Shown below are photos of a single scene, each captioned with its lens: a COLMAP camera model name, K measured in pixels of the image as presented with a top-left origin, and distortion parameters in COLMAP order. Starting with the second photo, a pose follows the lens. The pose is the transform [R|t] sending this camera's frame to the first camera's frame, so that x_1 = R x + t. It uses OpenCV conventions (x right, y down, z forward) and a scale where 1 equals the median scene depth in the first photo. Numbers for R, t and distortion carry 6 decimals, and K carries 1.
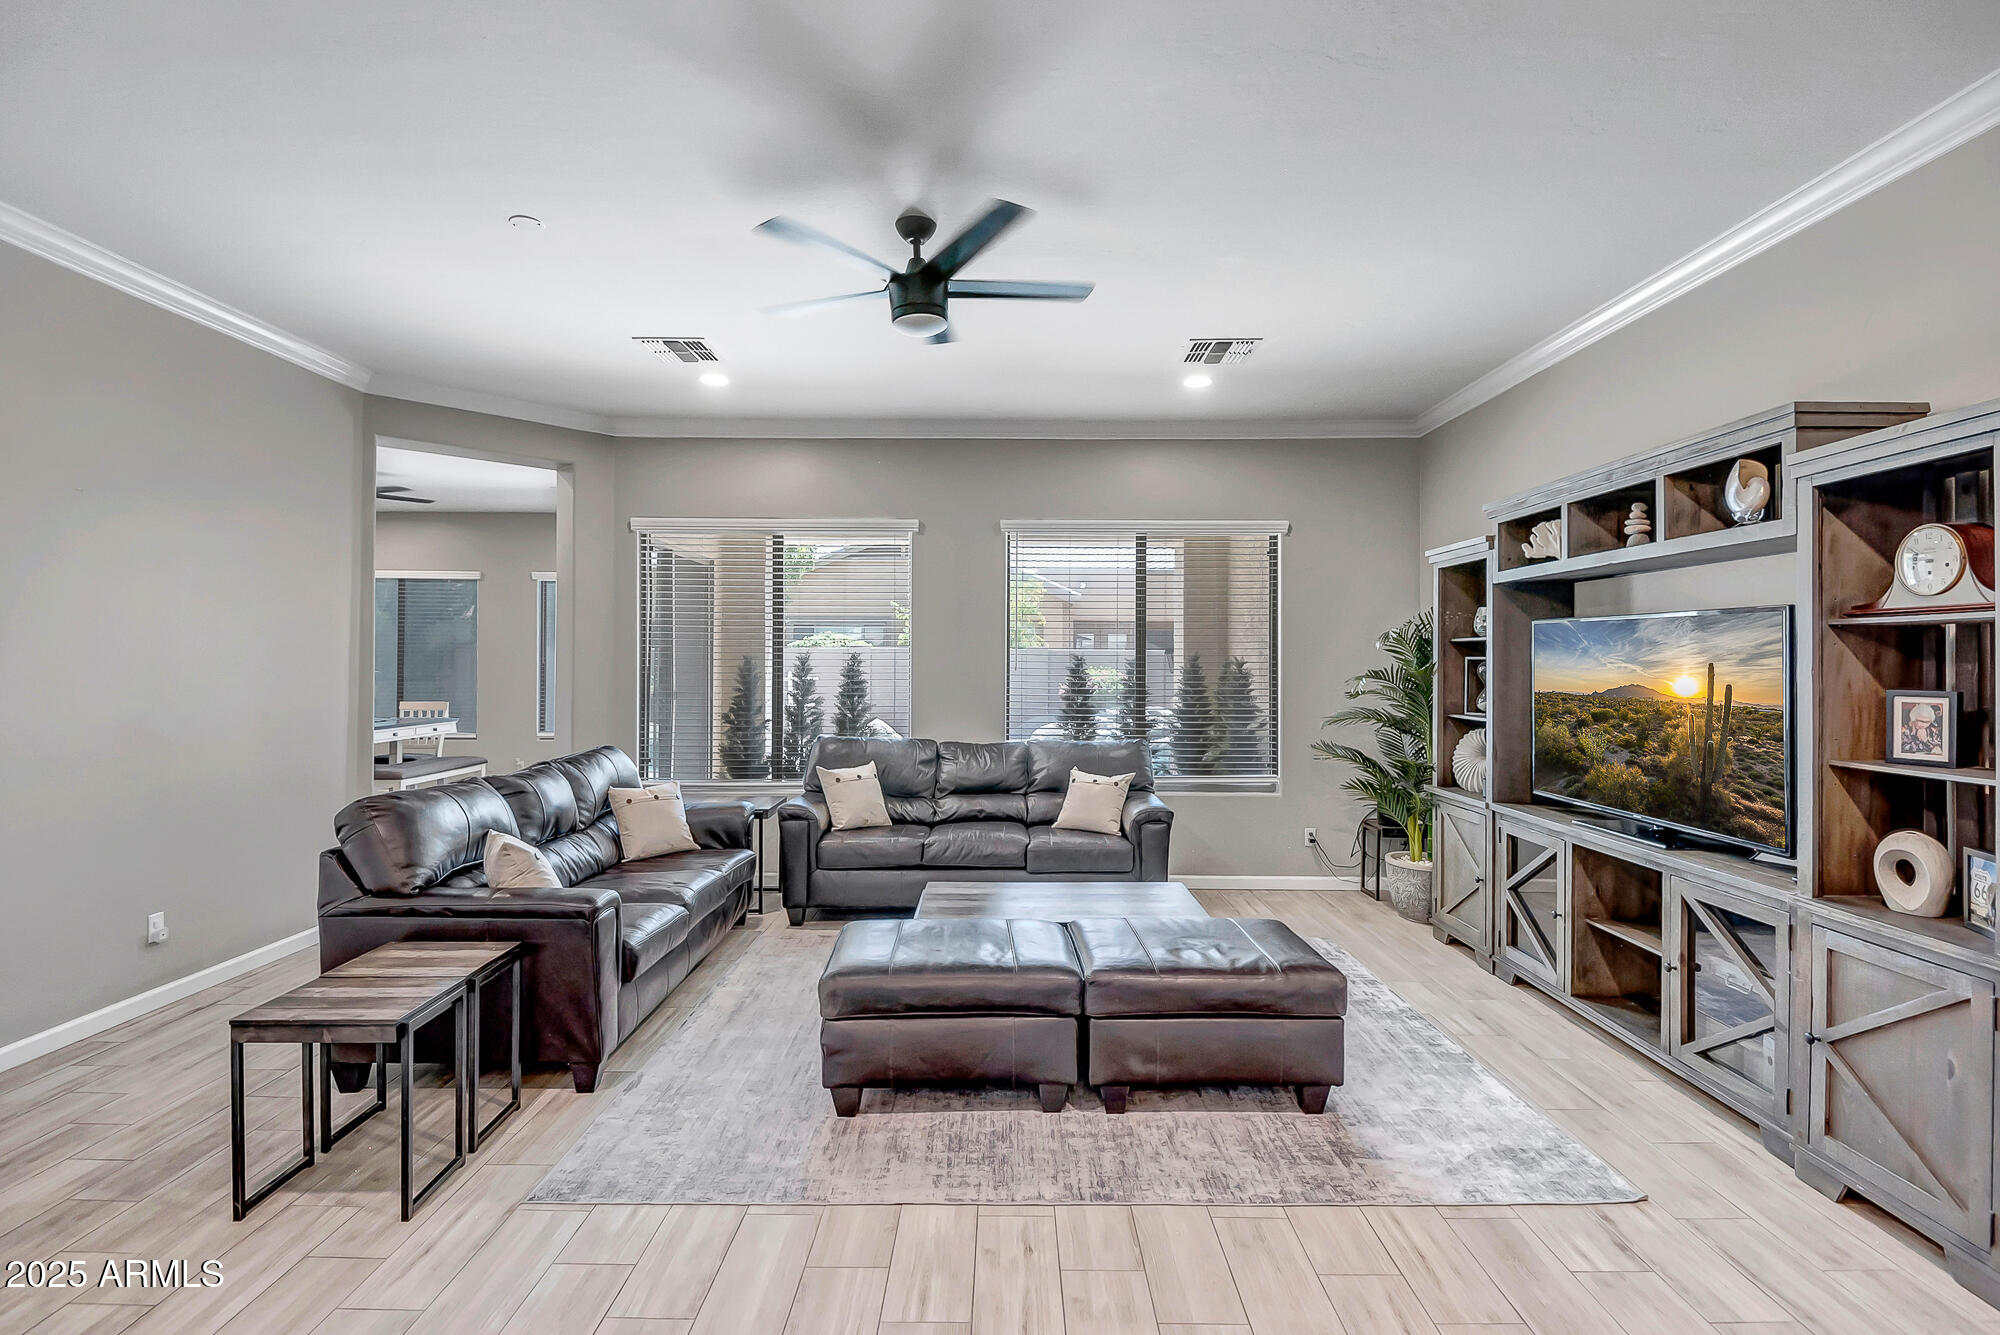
lens RADIAL K [[932.9, 0, 991.2], [0, 932.9, 662.5], [0, 0, 1]] dist [0.009489, -0.015687]
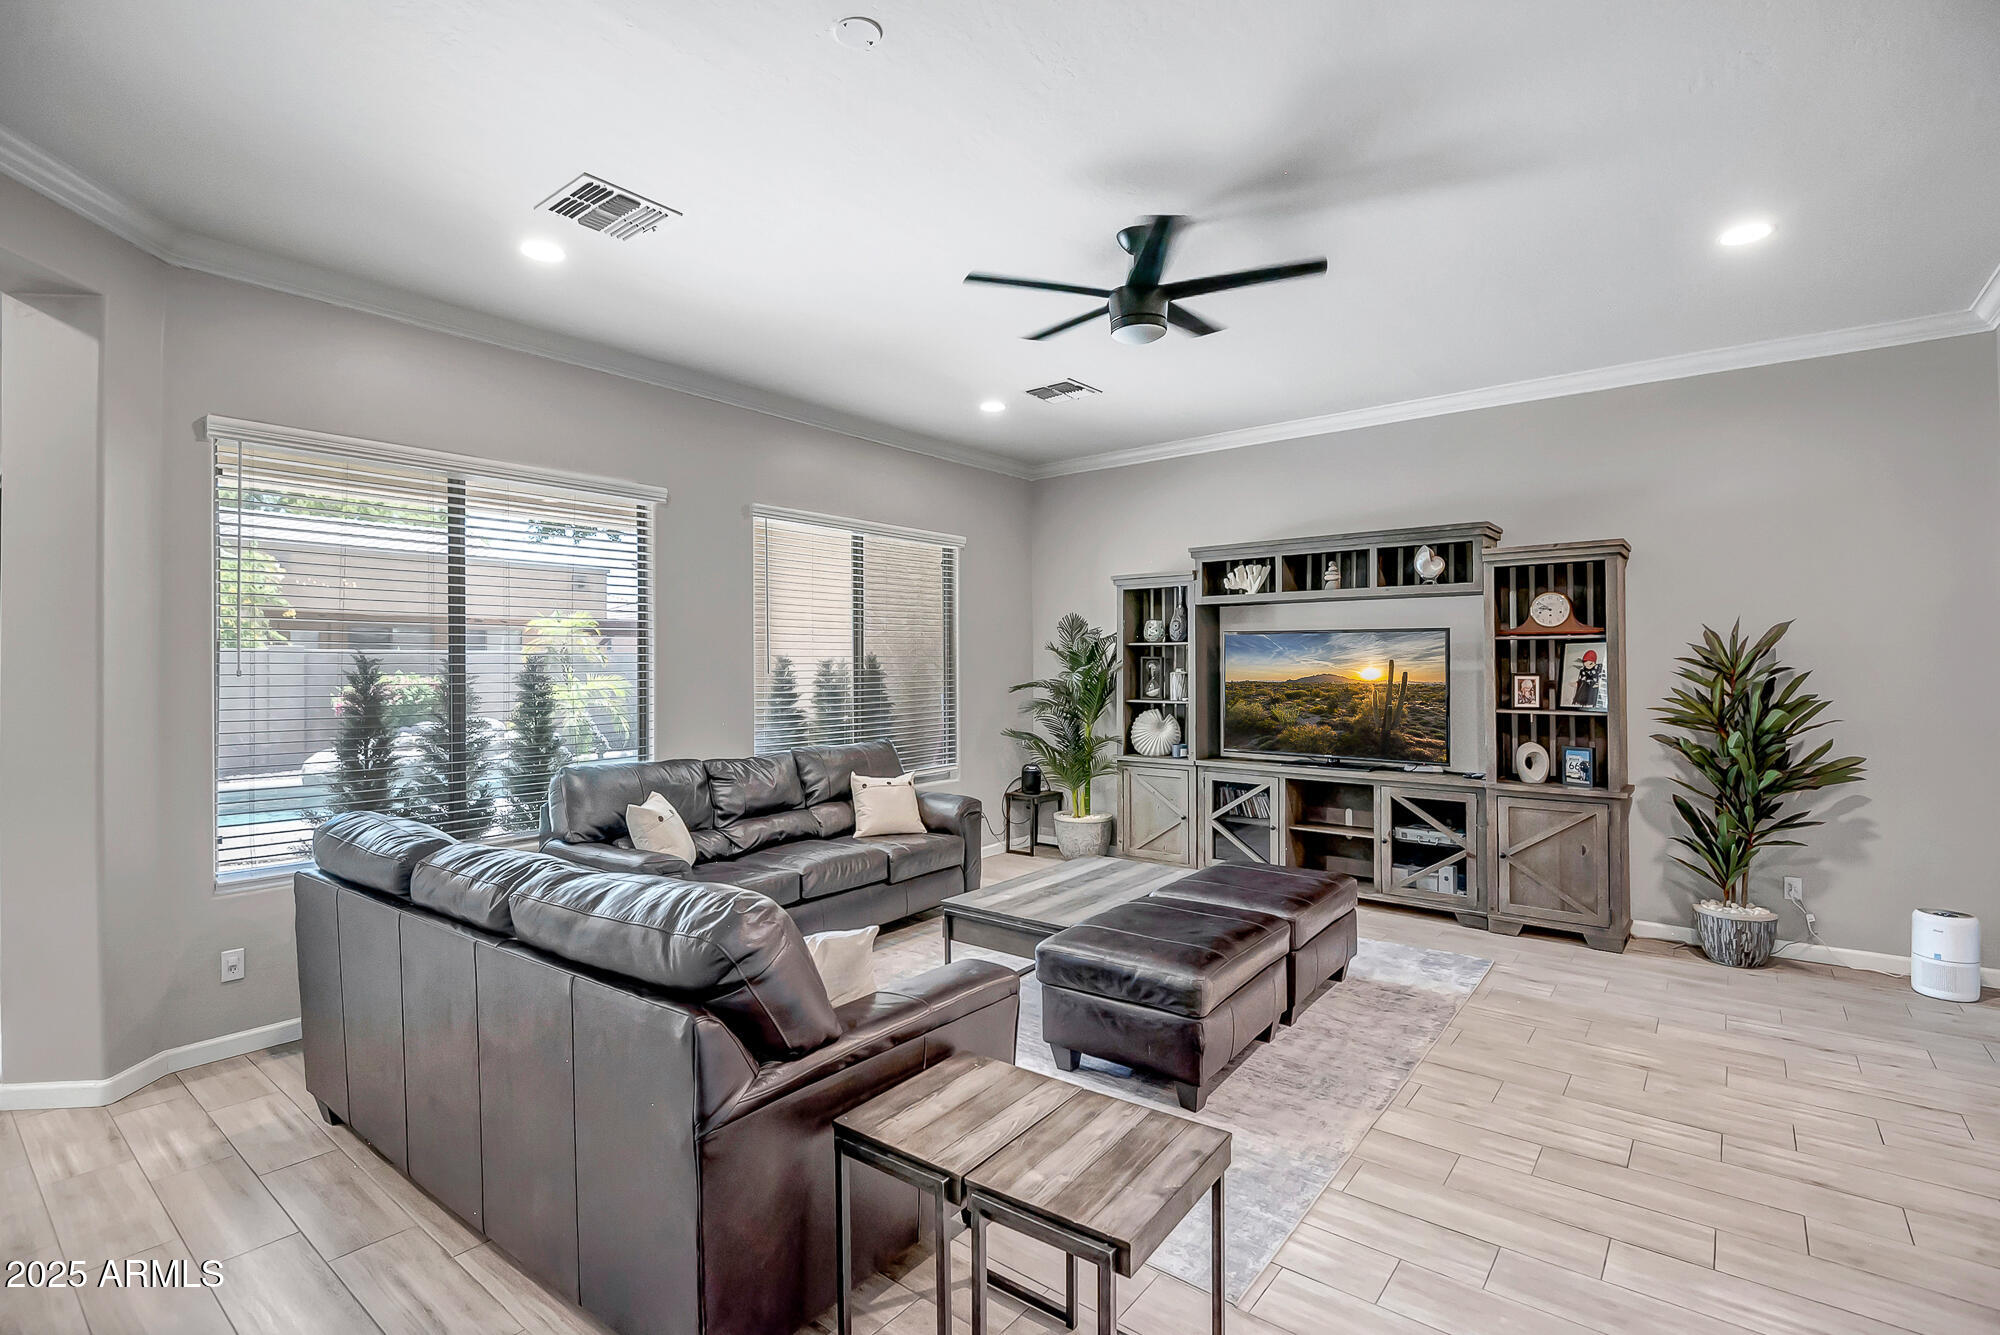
lens RADIAL K [[932.9, 0, 991.2], [0, 932.9, 662.5], [0, 0, 1]] dist [0.009489, -0.015687]
pose [[0.614590, -0.006150, 0.788823, -1.056113], [0.008343, 0.999964, 0.001295, -0.003655], [-0.788802, 0.005785, 0.614620, 0.531655]]
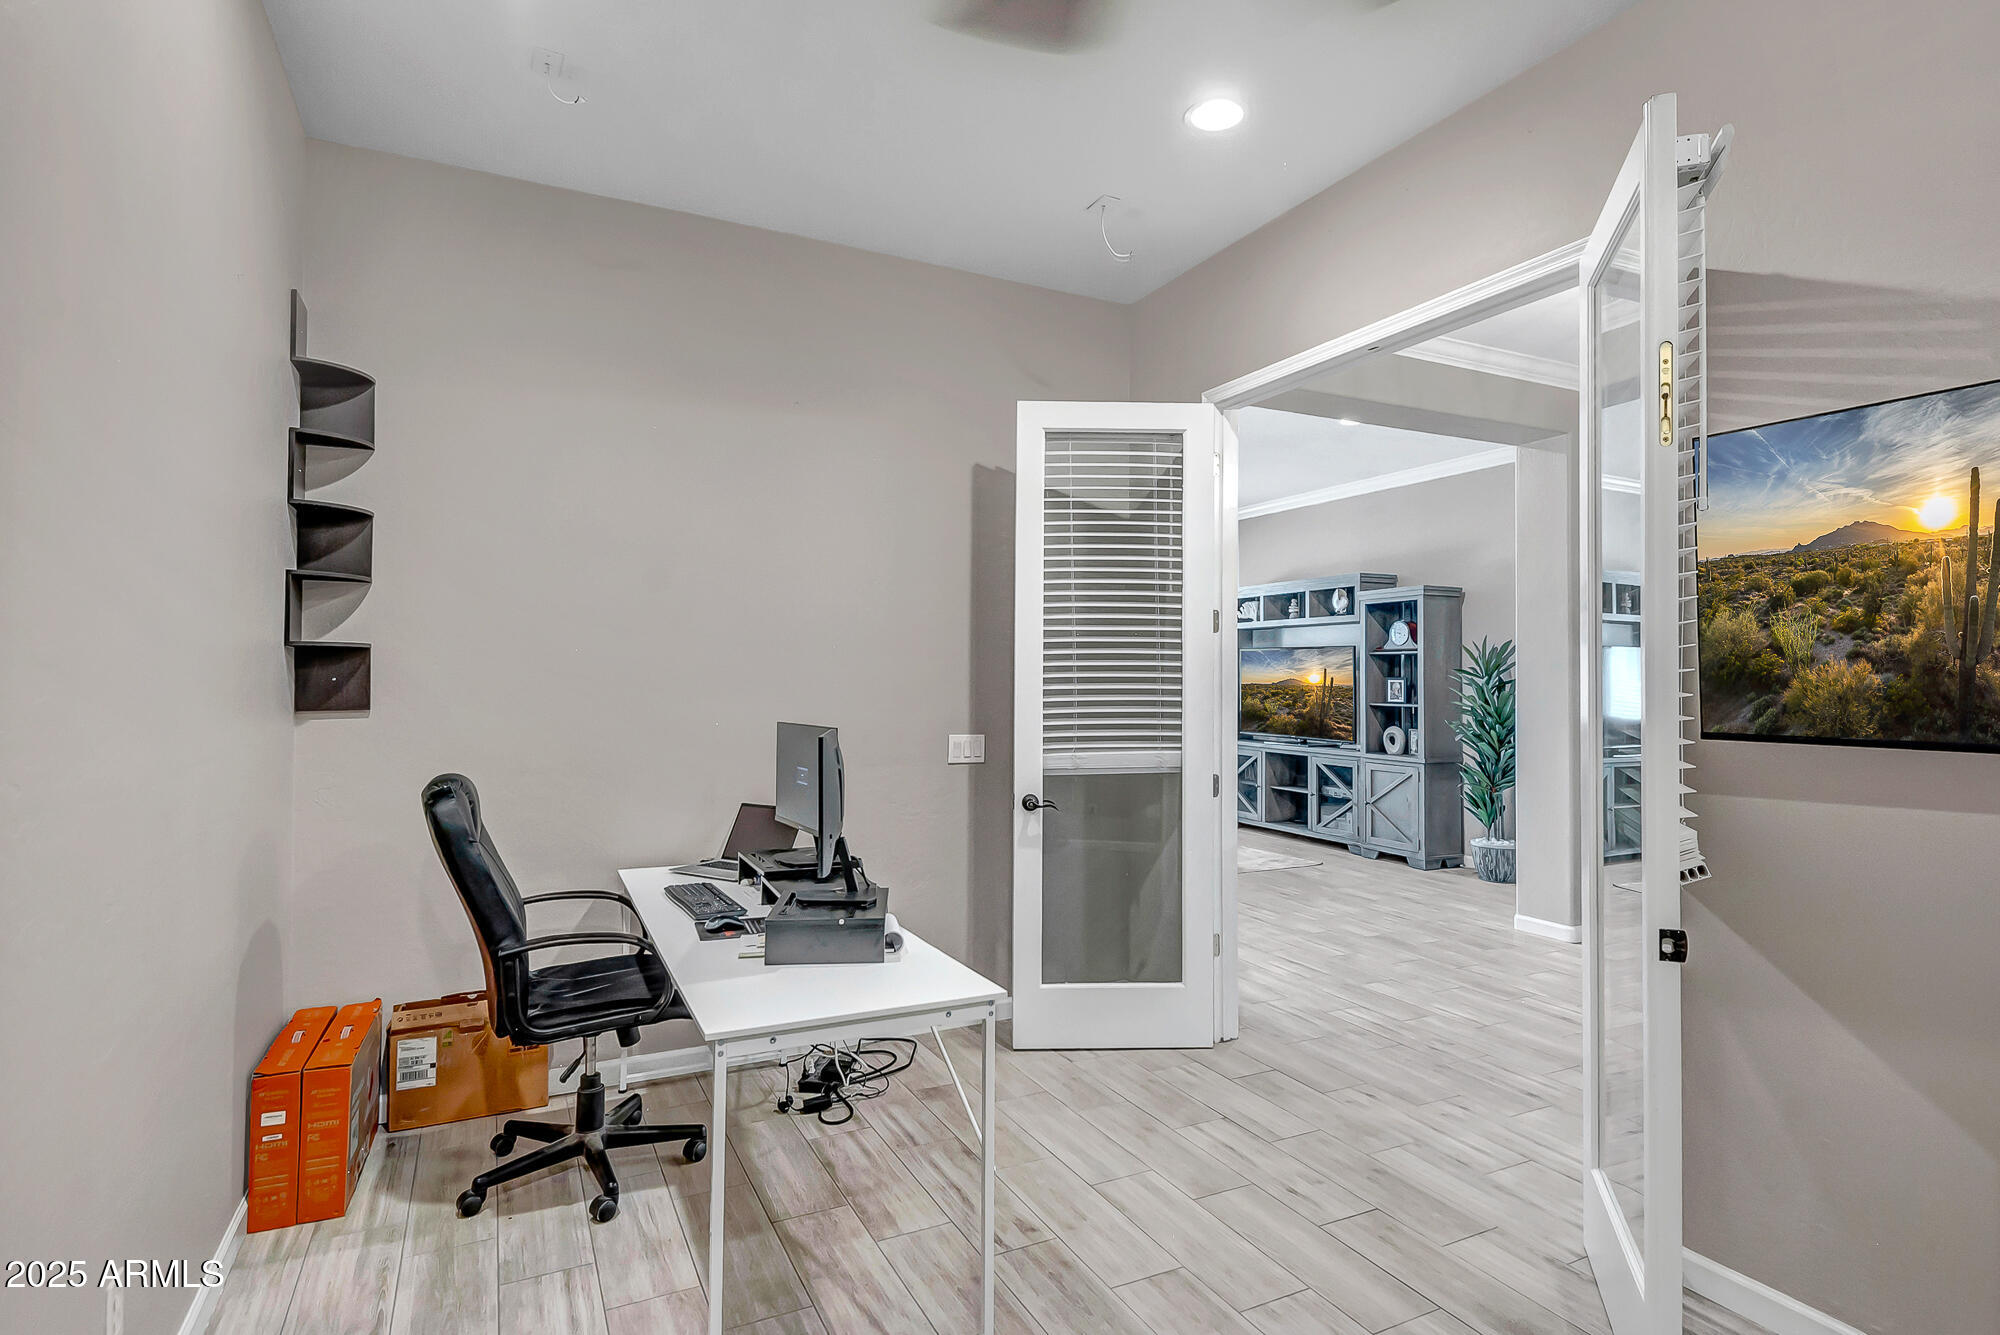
lens RADIAL K [[1010.0, 0, 1000.0], [0, 1010.0, 667.5], [0, 0, 1]] dist [0.000613, -0.000006]
pose [[0.887796, 0.006908, 0.460184, -1.217428], [-0.001598, 0.999928, -0.011929, 0.030378], [-0.460234, 0.009855, 0.887743, -0.970466]]
